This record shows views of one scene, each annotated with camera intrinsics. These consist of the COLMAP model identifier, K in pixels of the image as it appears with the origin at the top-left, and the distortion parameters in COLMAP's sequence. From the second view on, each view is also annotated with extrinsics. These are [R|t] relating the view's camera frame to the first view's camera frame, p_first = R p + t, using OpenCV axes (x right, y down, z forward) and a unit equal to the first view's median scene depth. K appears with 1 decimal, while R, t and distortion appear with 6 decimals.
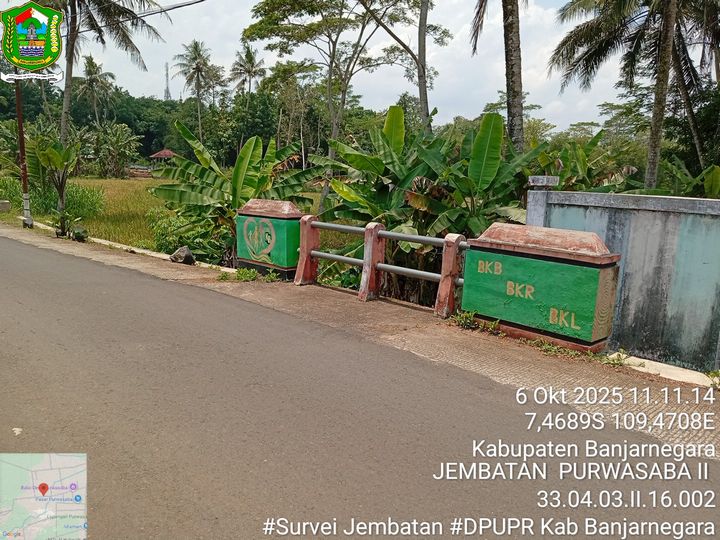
lens RADIAL K [[553.8, 0, 360.0], [0, 553.8, 270.0], [0, 0, 1]] dist [0.101178, -0.221001]
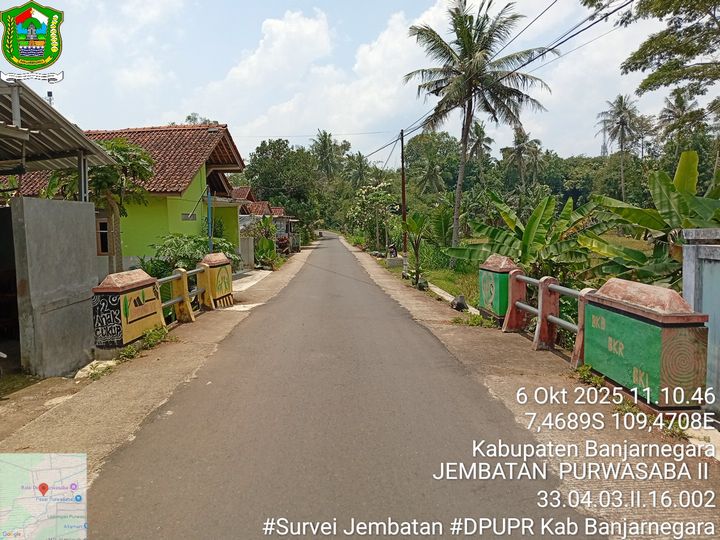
lens RADIAL K [[553.8, 0, 360.0], [0, 553.8, 270.0], [0, 0, 1]] dist [0.101178, -0.221001]
pose [[0.735699, 0.006202, -0.677280, 0.286572], [-0.072722, 0.994901, -0.069885, 0.001658], [0.673393, 0.100667, 0.732398, -0.017304]]
